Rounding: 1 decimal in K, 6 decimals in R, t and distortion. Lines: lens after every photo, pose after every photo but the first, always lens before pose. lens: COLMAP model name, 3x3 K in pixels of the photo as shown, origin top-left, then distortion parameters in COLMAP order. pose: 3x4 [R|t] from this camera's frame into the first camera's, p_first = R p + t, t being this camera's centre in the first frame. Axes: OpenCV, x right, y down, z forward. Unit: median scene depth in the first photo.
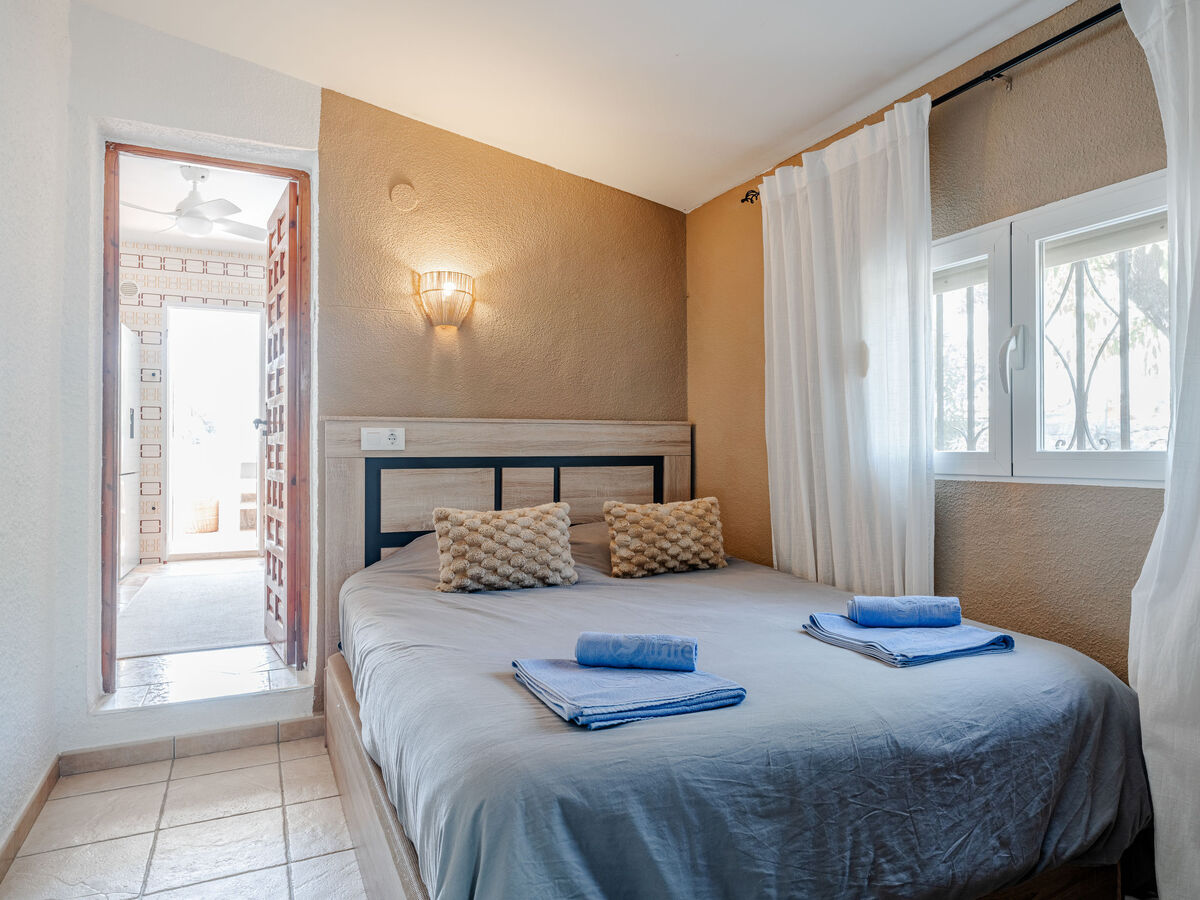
lens RADIAL K [[727.8, 0, 600.0], [0, 727.8, 450.0], [0, 0, 1]] dist [-0.056979, -0.000027]
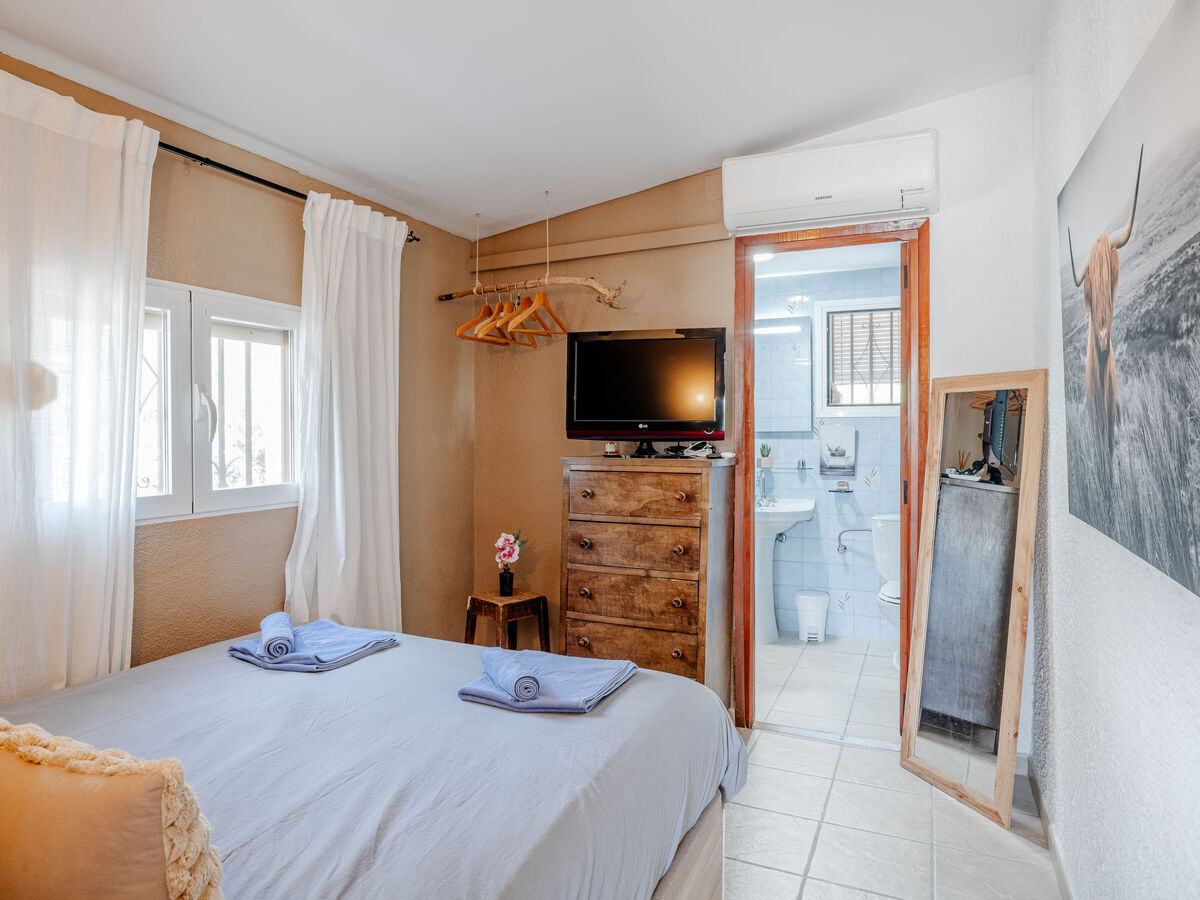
lens RADIAL K [[727.8, 0, 600.0], [0, 727.8, 450.0], [0, 0, 1]] dist [-0.056979, -0.000027]
pose [[-0.637748, -0.002487, 0.770241, -0.716281], [0.005783, 0.999951, 0.008017, -0.070168], [-0.770223, 0.009567, -0.637702, 1.221120]]
